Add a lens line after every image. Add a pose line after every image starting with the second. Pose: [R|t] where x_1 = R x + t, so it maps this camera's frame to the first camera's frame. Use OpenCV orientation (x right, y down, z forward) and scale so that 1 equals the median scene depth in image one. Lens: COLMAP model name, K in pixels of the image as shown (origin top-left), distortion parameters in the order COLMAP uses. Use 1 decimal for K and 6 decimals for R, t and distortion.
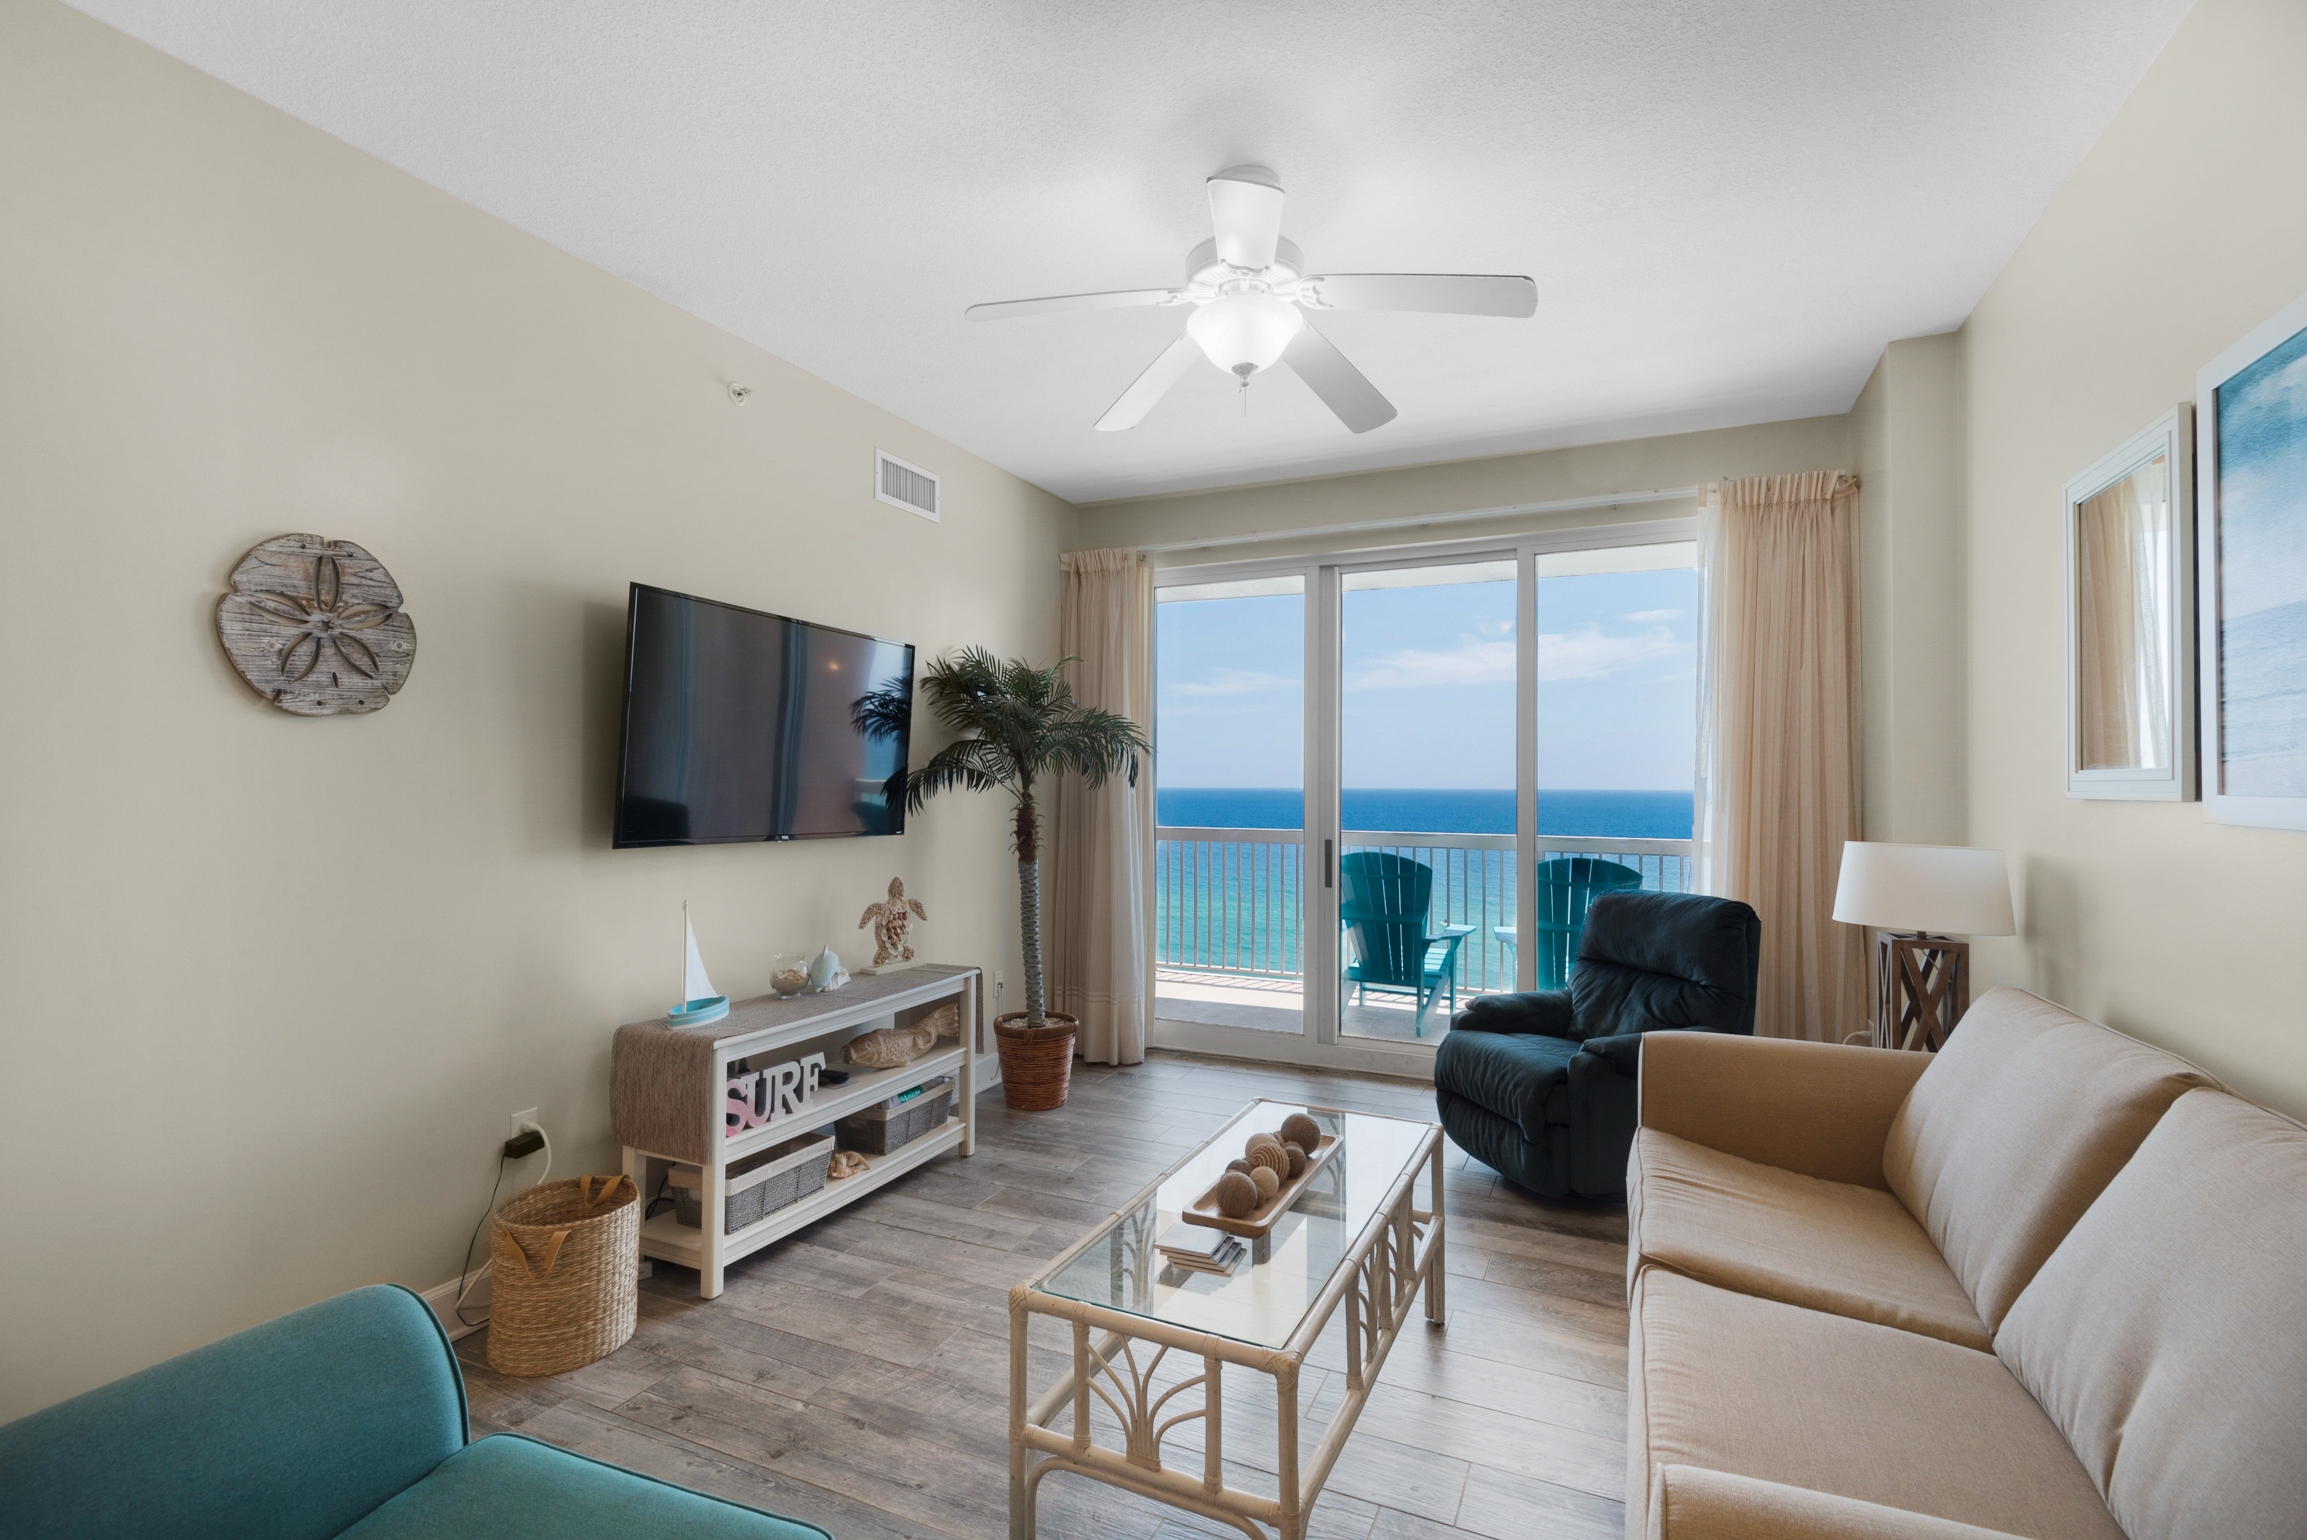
lens RADIAL K [[1017.4, 0, 1153.5], [0, 1017.4, 770.0], [0, 0, 1]] dist [0.027483, -0.020275]
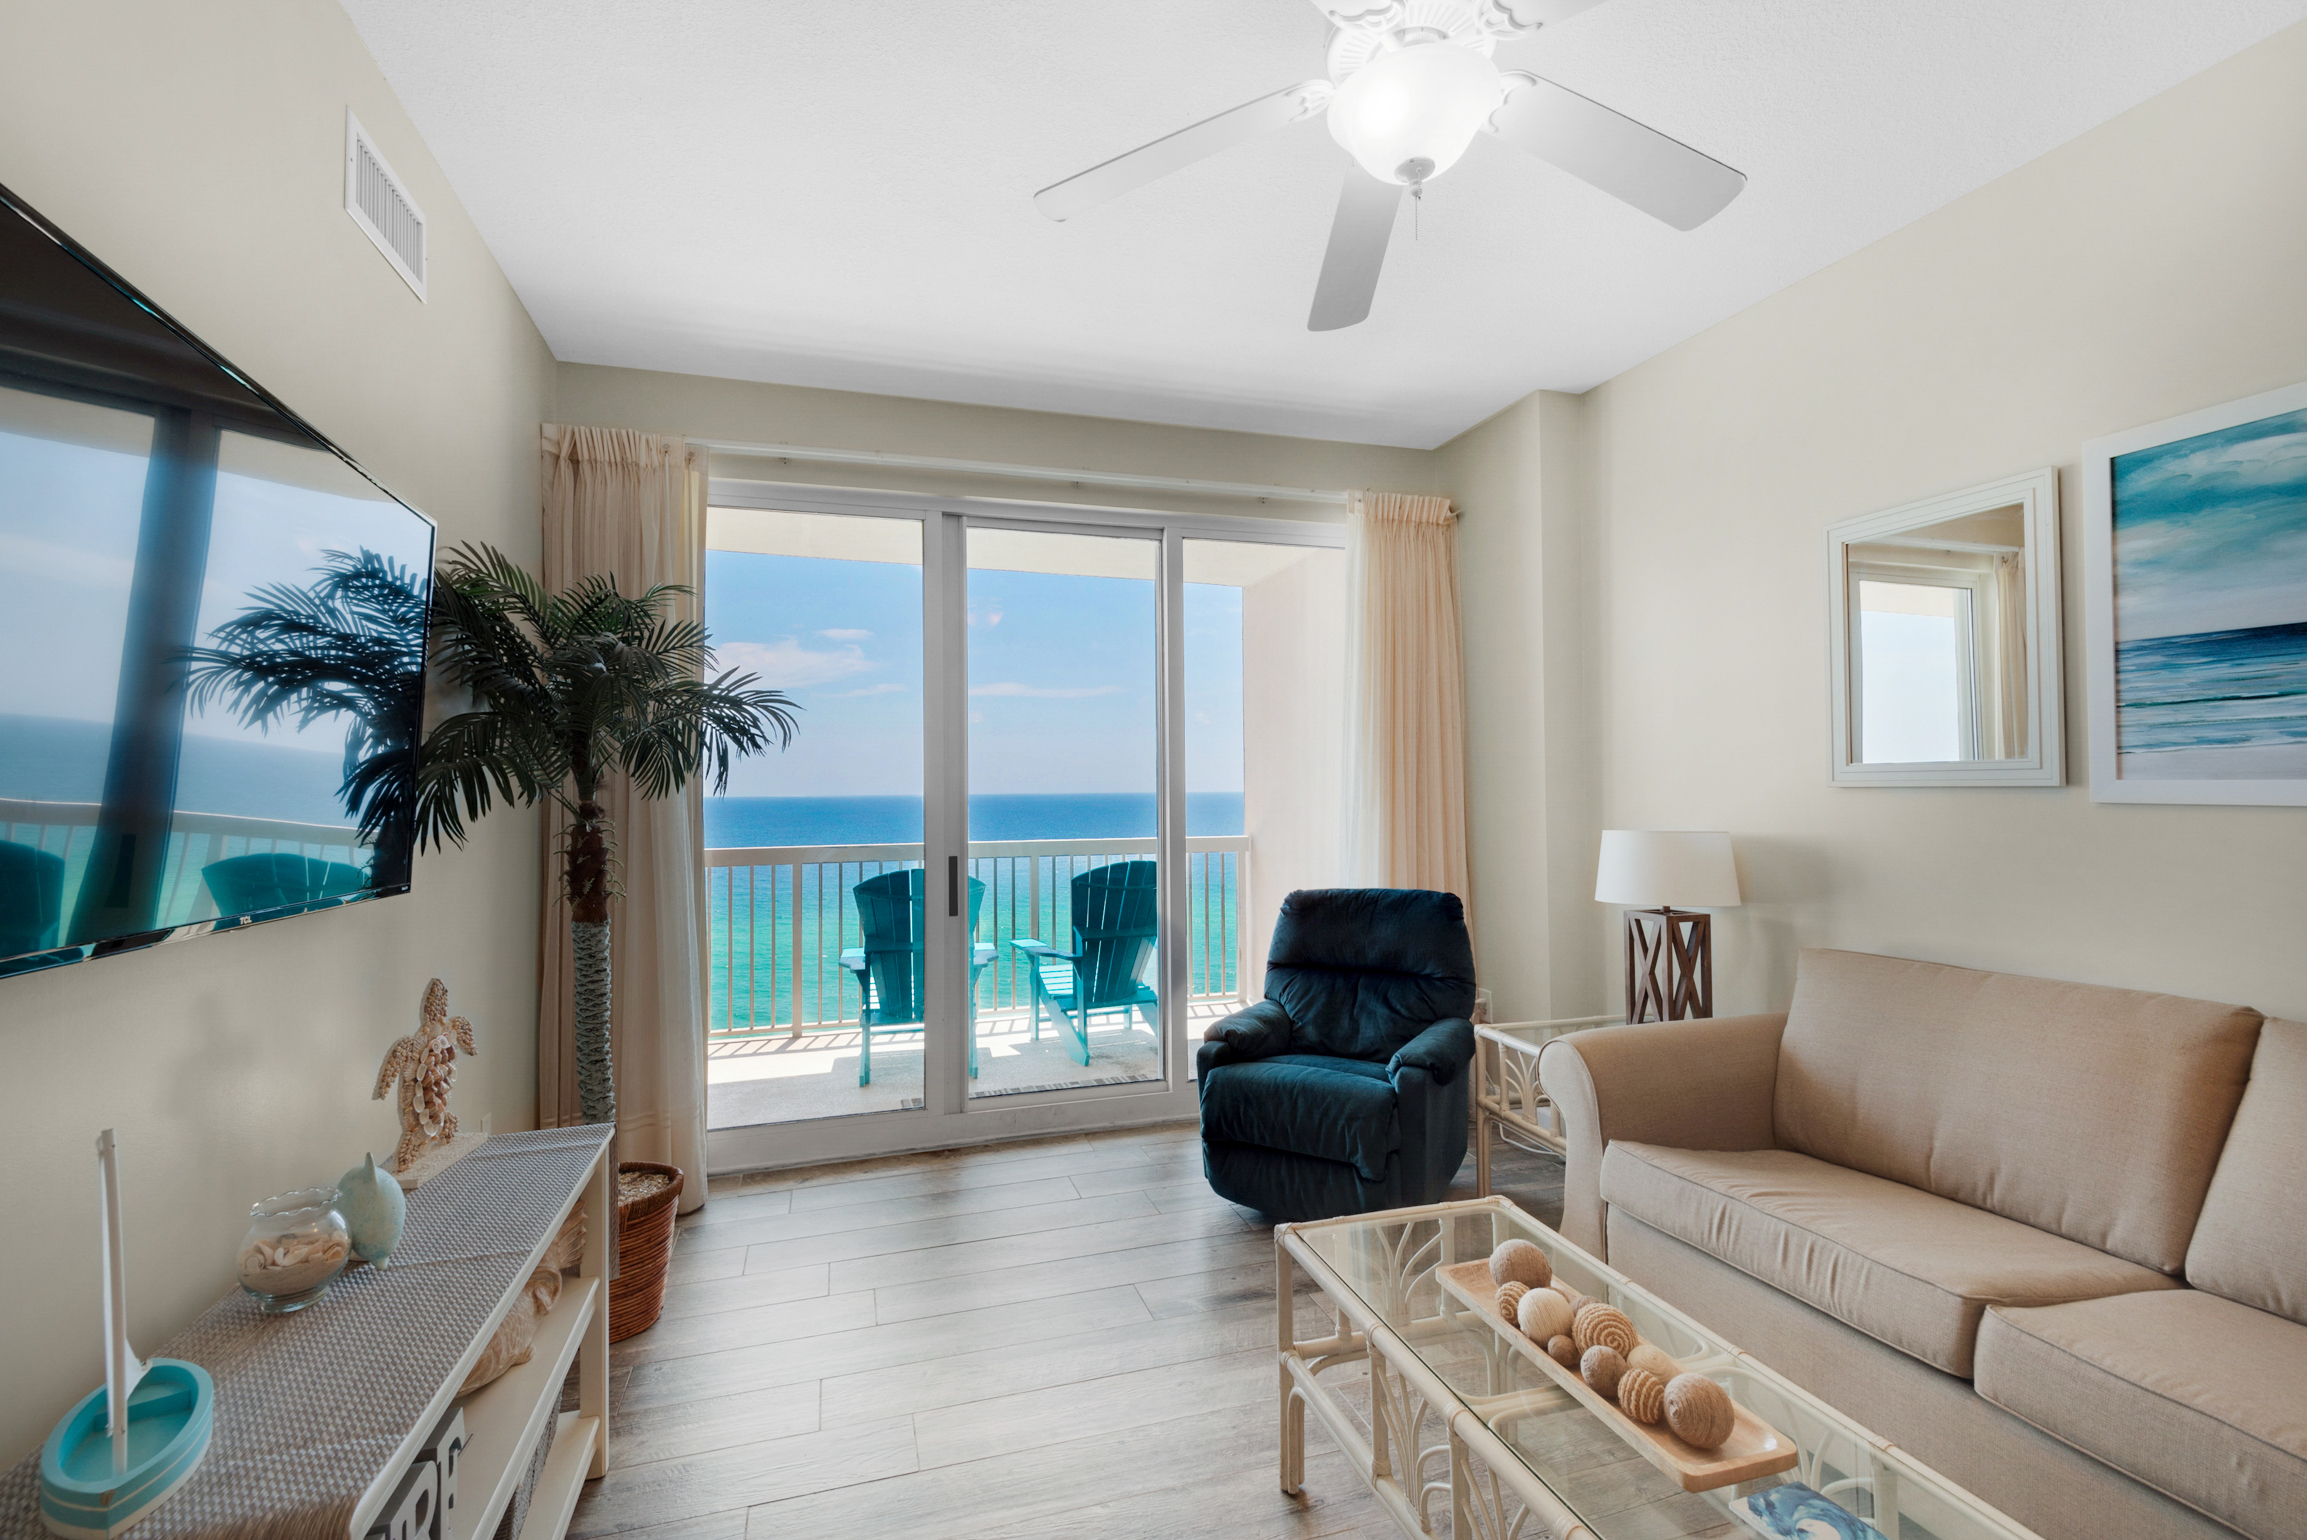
lens RADIAL K [[1017.4, 0, 1153.5], [0, 1017.4, 770.0], [0, 0, 1]] dist [0.027483, -0.020275]
pose [[0.748896, 0.000932, 0.662686, -0.300110], [0.002734, 0.999986, -0.004496, 0.006295], [-0.662681, 0.005179, 0.748884, 0.367190]]
